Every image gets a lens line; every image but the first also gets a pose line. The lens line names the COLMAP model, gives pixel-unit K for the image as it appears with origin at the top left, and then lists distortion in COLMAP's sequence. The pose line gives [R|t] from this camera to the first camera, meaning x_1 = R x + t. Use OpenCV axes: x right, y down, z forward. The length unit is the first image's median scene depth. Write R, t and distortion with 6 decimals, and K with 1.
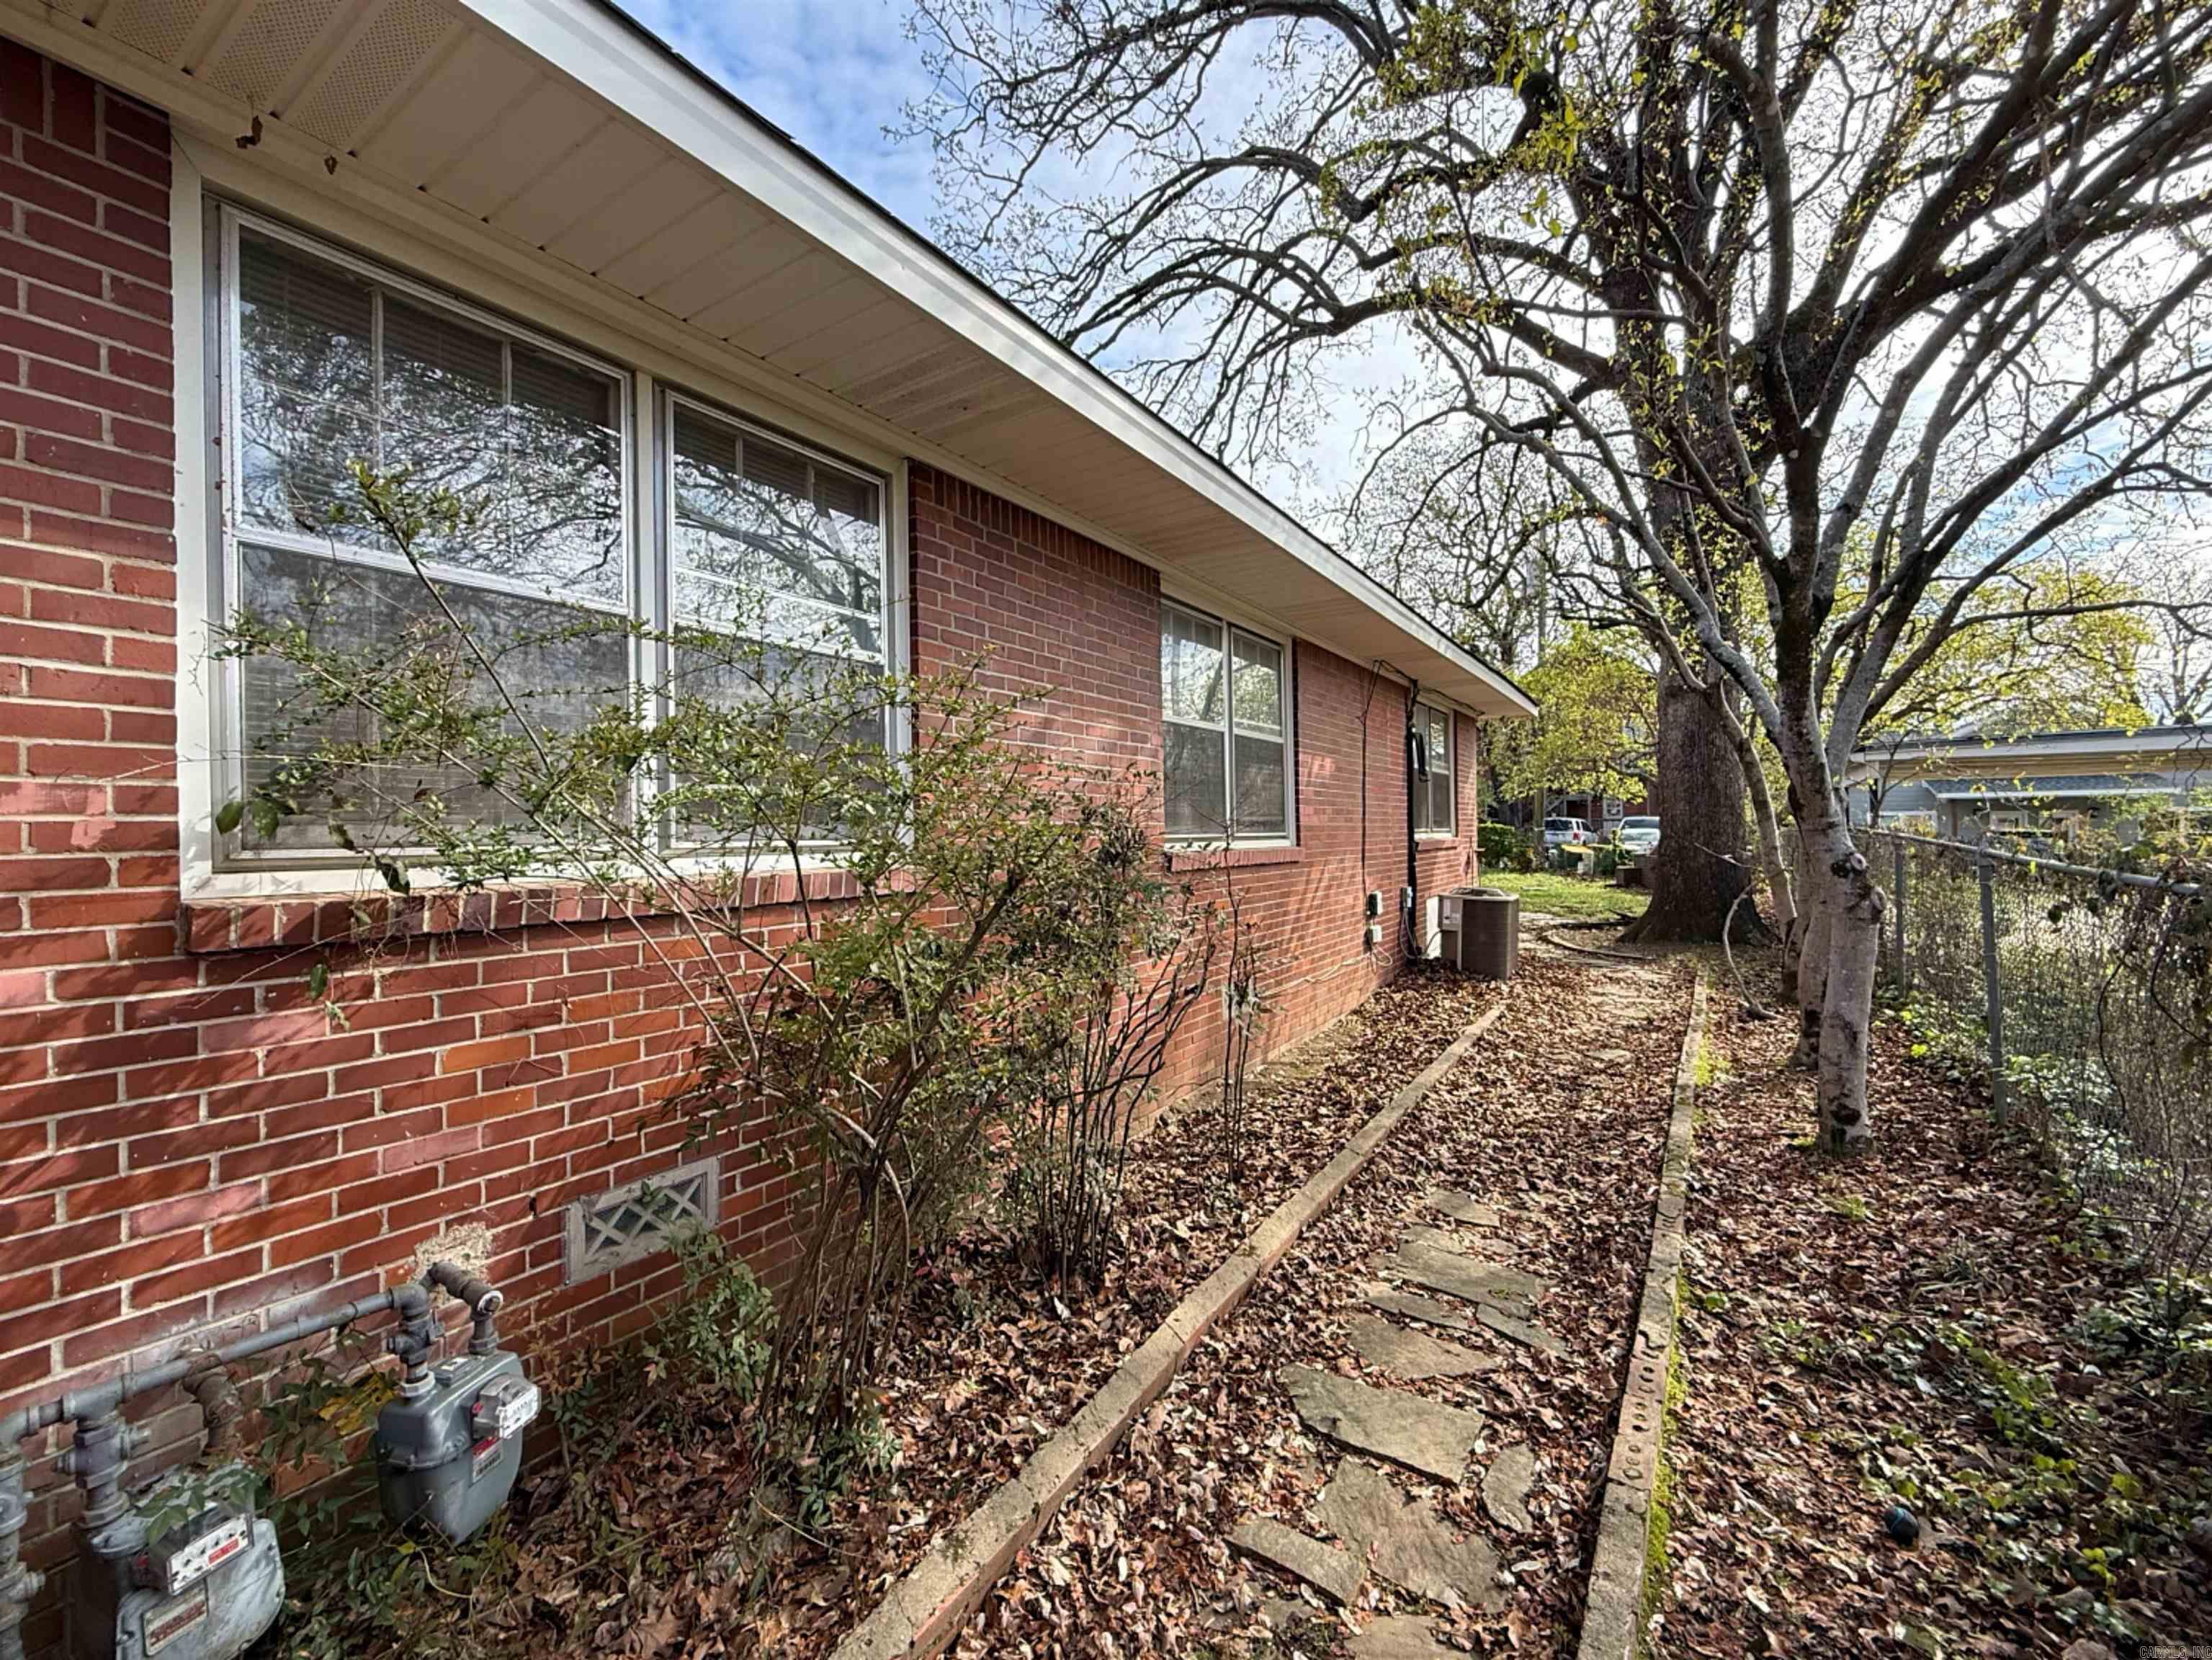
lens RADIAL K [[880.9, 0, 1102.0], [0, 880.9, 831.9], [0, 0, 1]] dist [-0.004599, 0.000842]
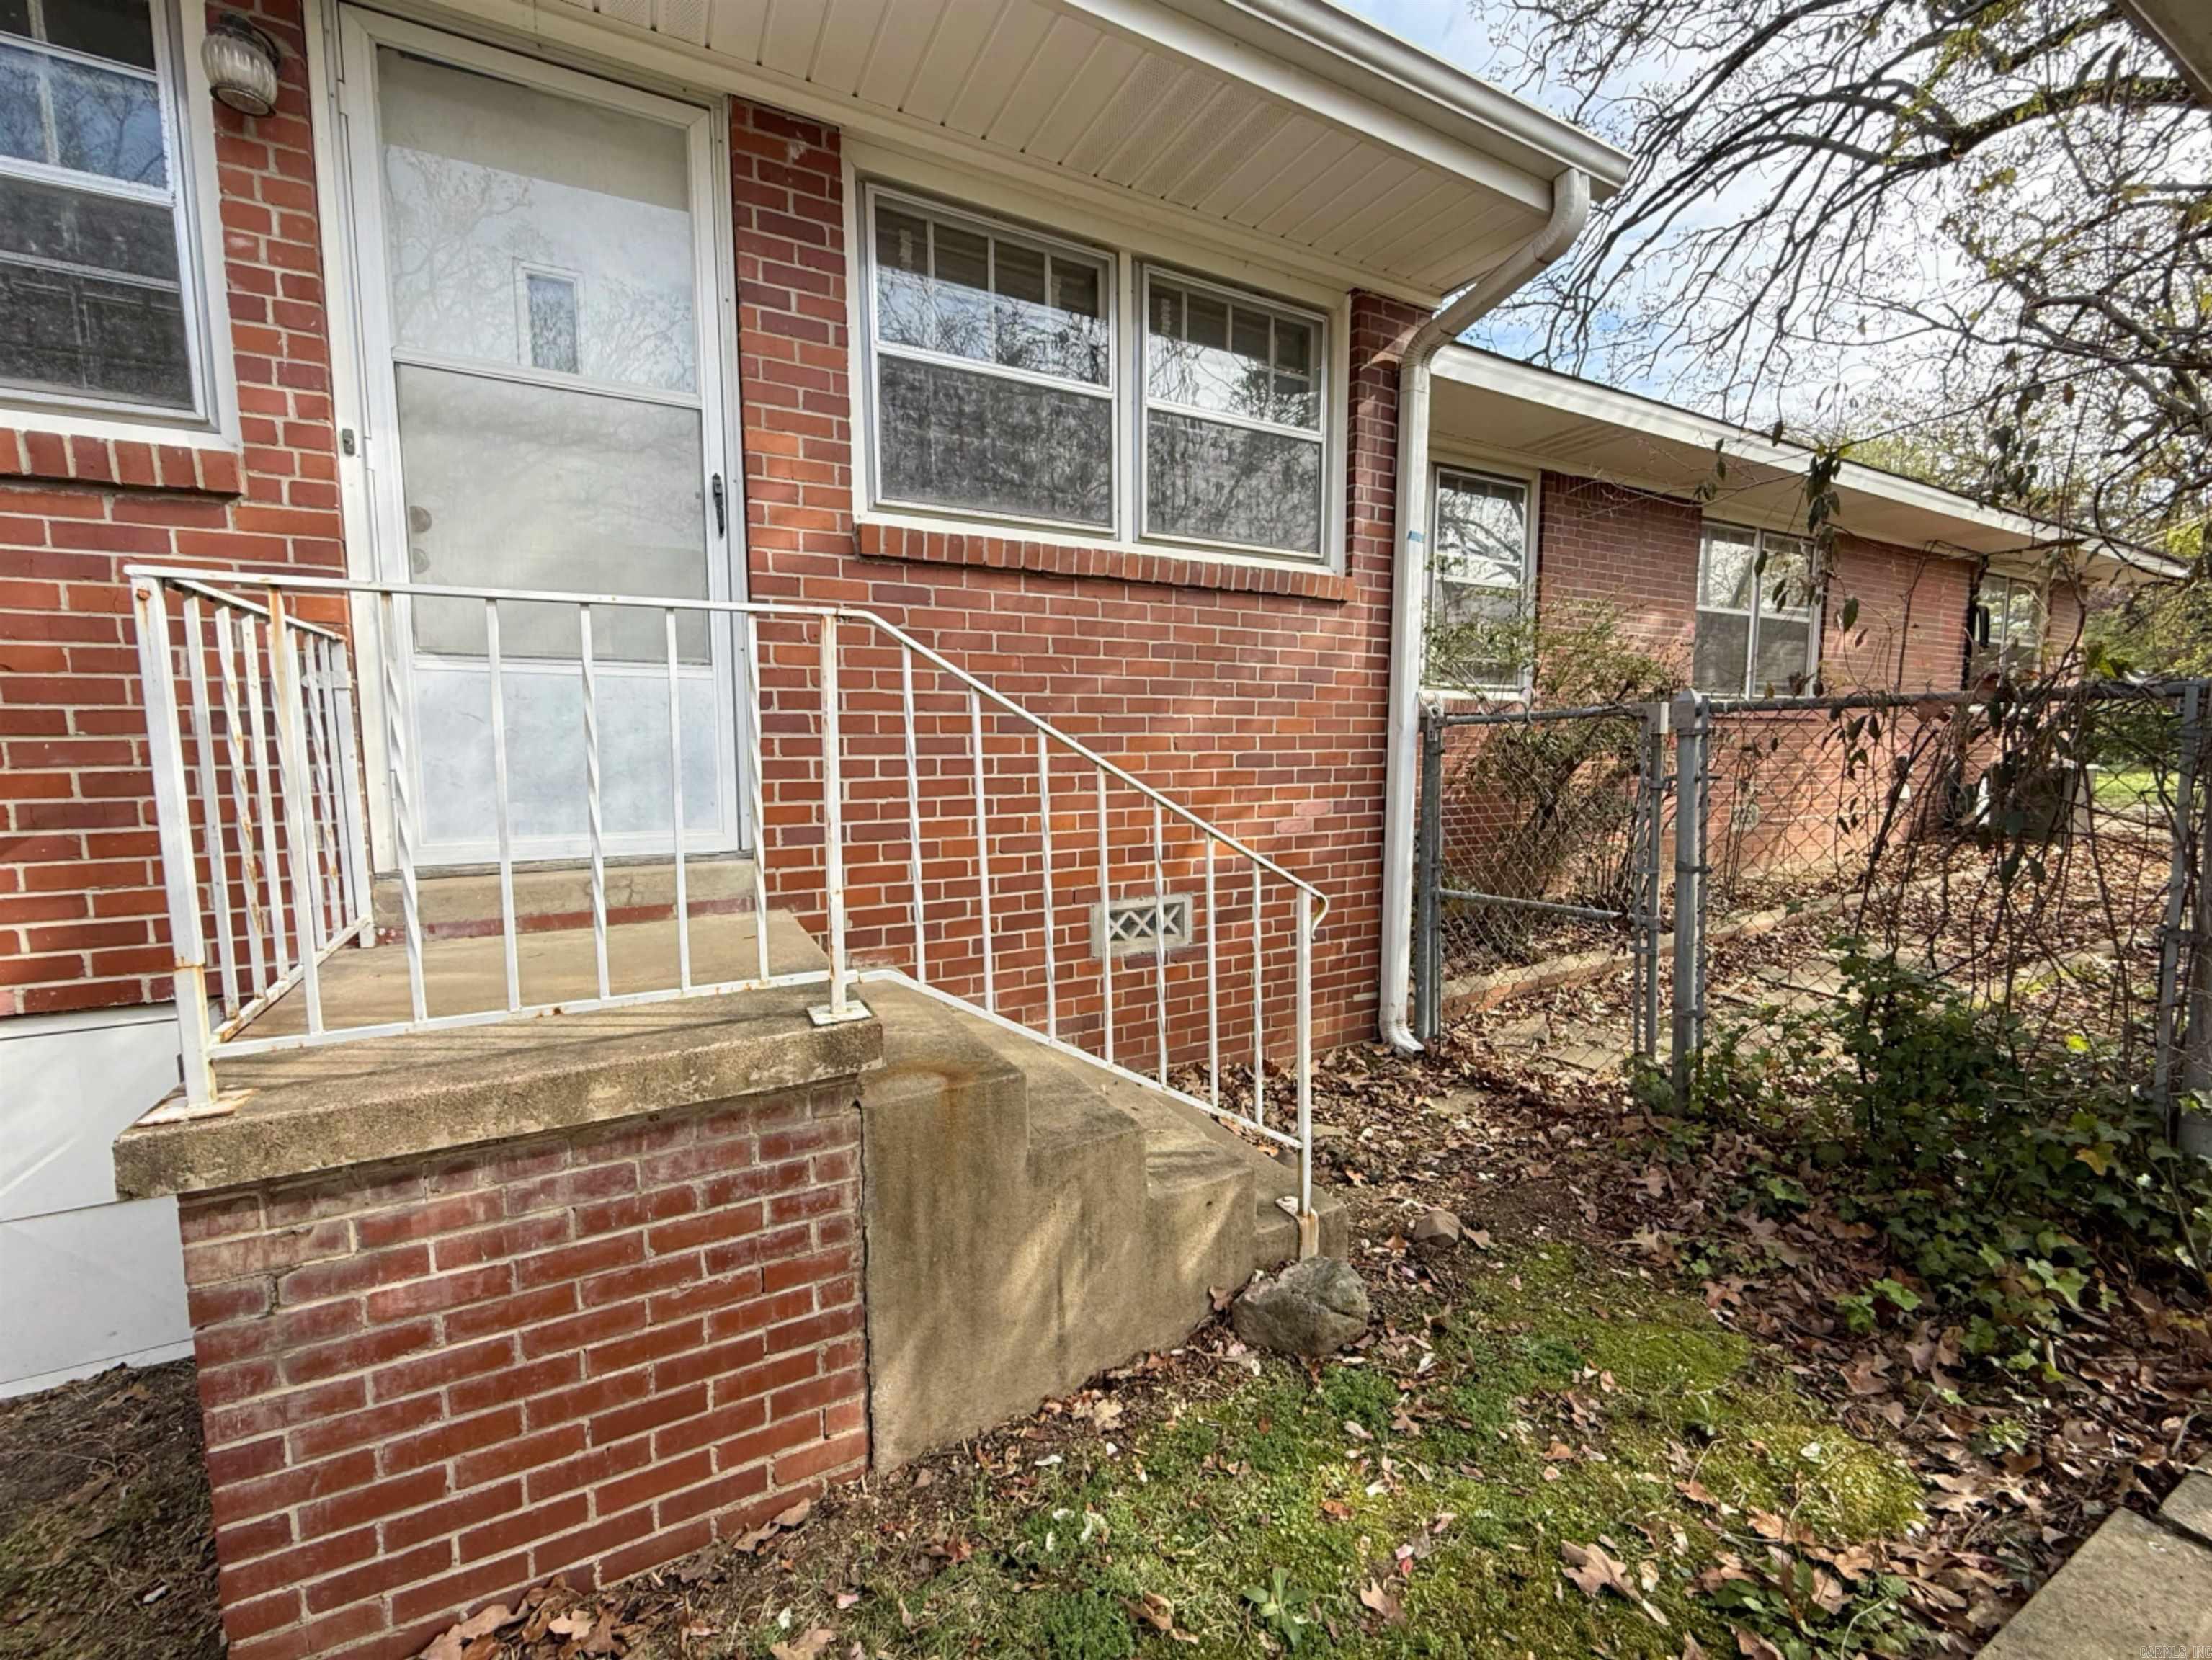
lens RADIAL K [[880.8, 0, 1108.7], [0, 880.8, 817.6], [0, 0, 1]] dist [-0.004599, 0.000842]
pose [[0.879357, 0.060704, -0.472277, -0.027702], [-0.013117, 0.994552, 0.103410, 0.026933], [0.475982, -0.084740, 0.875363, -0.268011]]
